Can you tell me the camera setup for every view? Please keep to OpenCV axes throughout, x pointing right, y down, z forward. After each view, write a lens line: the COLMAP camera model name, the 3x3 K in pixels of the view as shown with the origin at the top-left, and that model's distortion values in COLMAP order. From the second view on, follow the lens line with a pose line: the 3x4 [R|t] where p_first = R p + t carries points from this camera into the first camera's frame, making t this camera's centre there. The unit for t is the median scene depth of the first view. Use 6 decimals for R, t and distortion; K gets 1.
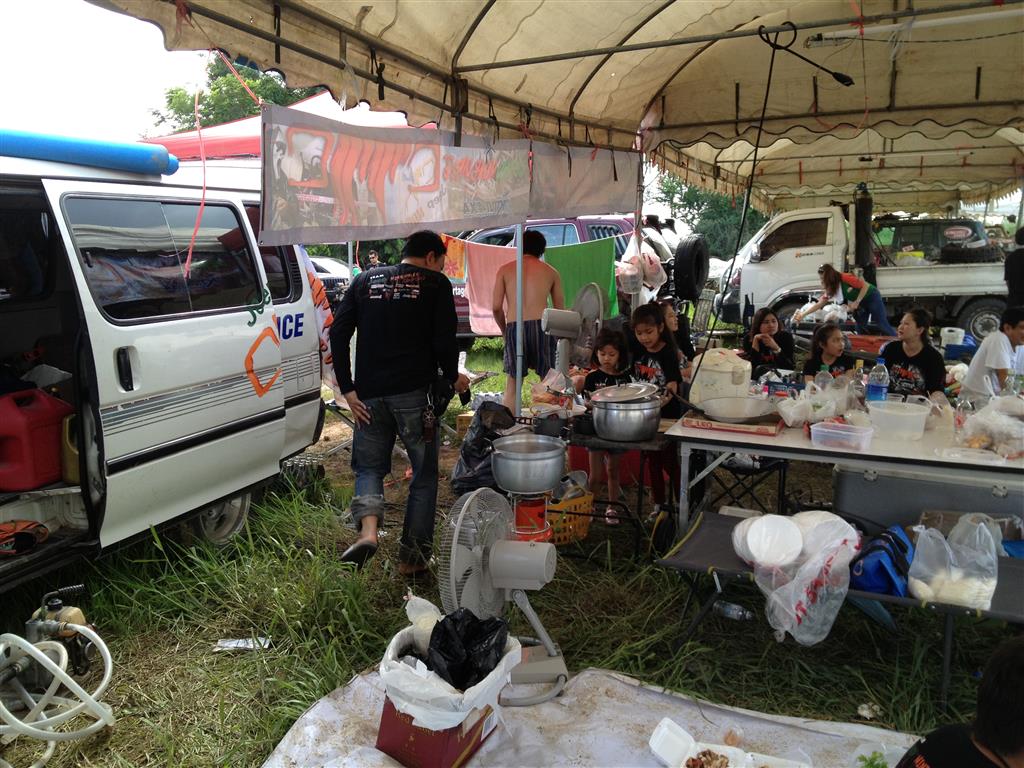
lens RADIAL K [[961.9, 0, 512.0], [0, 961.9, 384.0], [0, 0, 1]] dist [0.106284, -0.238231]
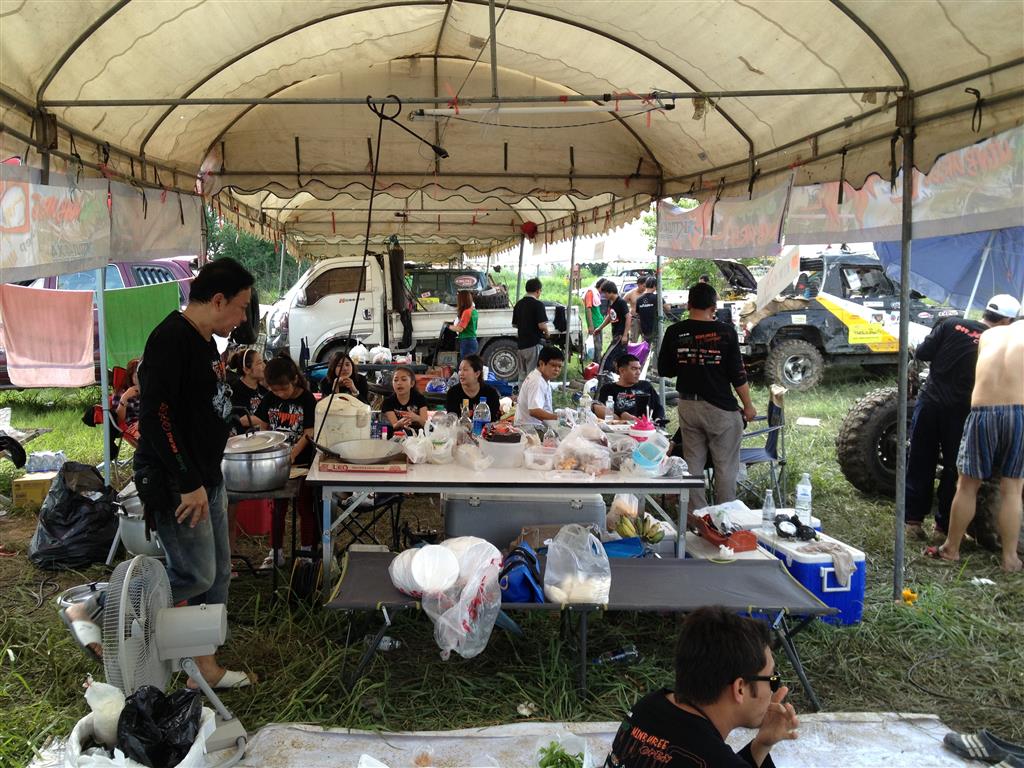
lens RADIAL K [[953.6, 0, 513.3], [0, 953.6, 376.5], [0, 0, 1]] dist [0.164011, -0.353384]
pose [[0.878560, -0.032146, 0.476550, -0.111729], [0.055596, 0.997833, -0.035185, -0.008157], [-0.474386, 0.057407, 0.878443, -0.004422]]
